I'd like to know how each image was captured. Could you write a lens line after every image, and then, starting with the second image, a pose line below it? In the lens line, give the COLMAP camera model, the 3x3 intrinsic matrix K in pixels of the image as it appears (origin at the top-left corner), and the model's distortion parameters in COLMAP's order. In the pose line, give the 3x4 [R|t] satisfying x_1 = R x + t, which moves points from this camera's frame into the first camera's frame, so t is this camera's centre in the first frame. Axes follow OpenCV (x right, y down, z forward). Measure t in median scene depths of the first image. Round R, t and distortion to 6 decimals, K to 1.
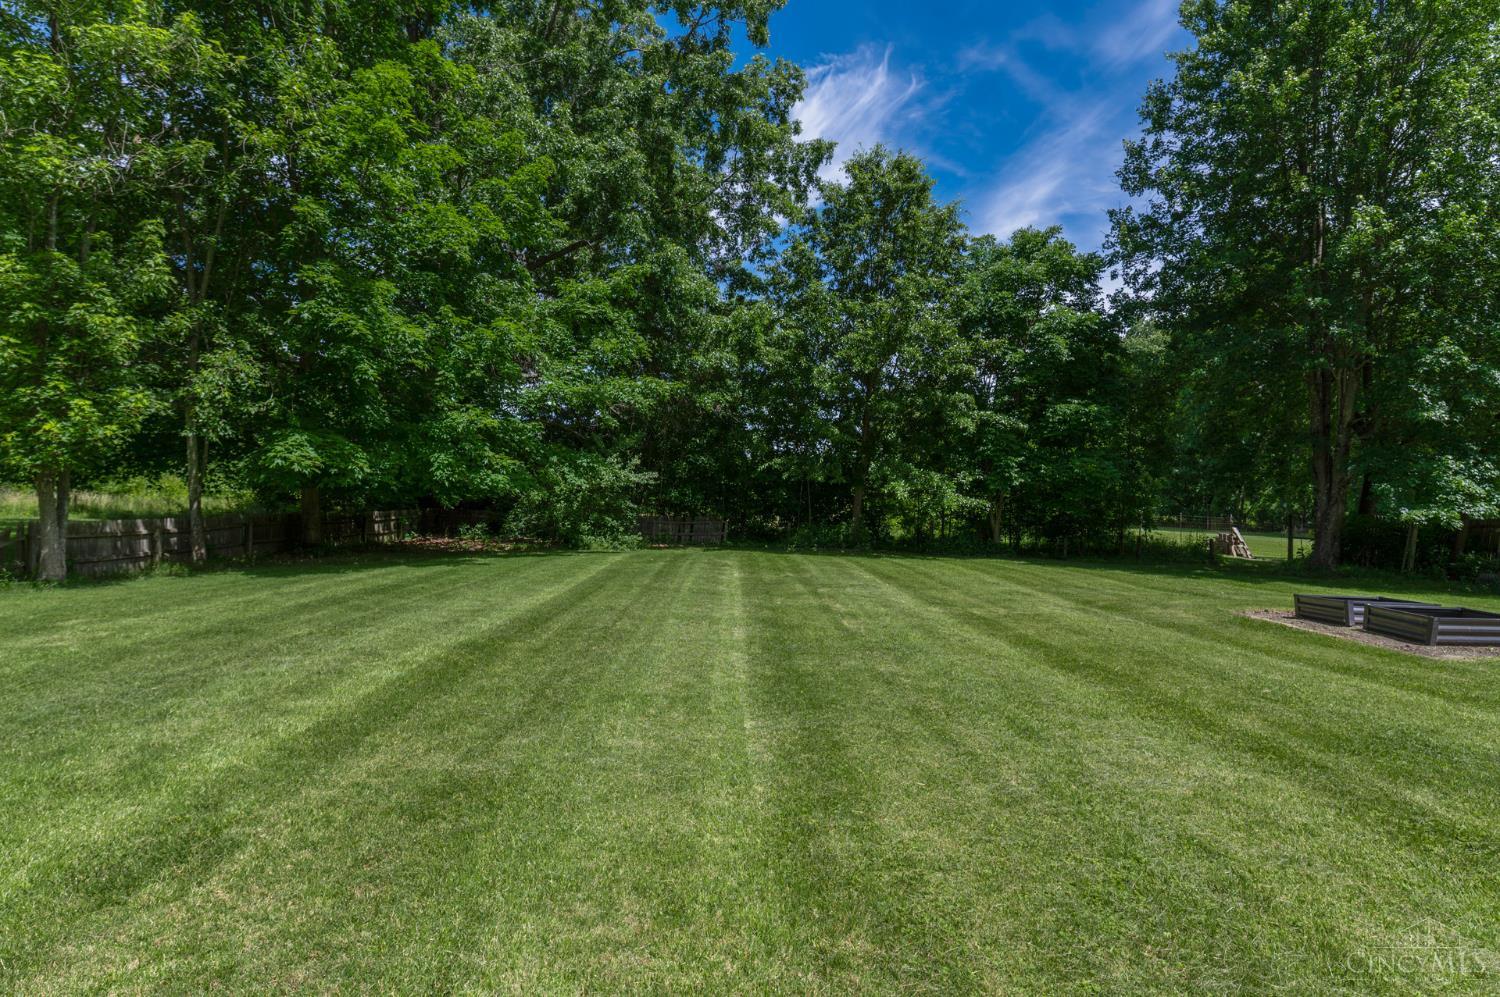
lens RADIAL K [[780.2, 0, 749.7], [0, 780.2, 504.0], [0, 0, 1]] dist [0.000249, -0.005188]
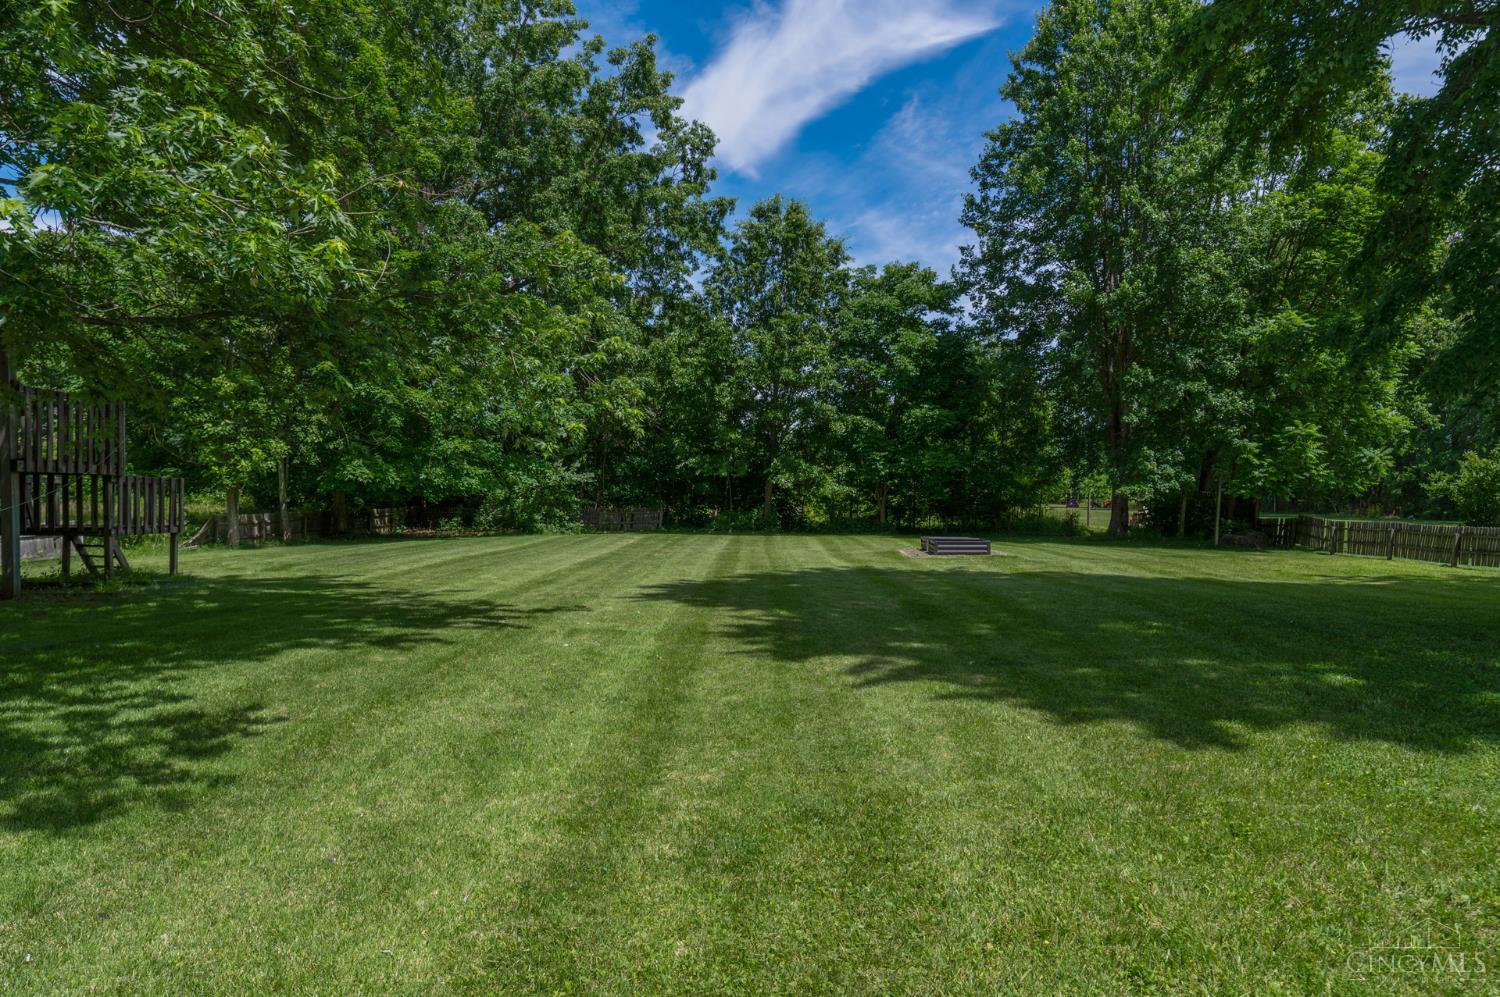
lens RADIAL K [[1035.4, 0, 750.6], [0, 1035.4, 492.4], [0, 0, 1]] dist [0.031747, 0.000662]
pose [[0.998870, -0.026647, -0.039357, 0.201042], [0.026371, 0.999624, -0.007520, 0.011068], [0.039543, 0.006474, 0.999197, -0.674736]]
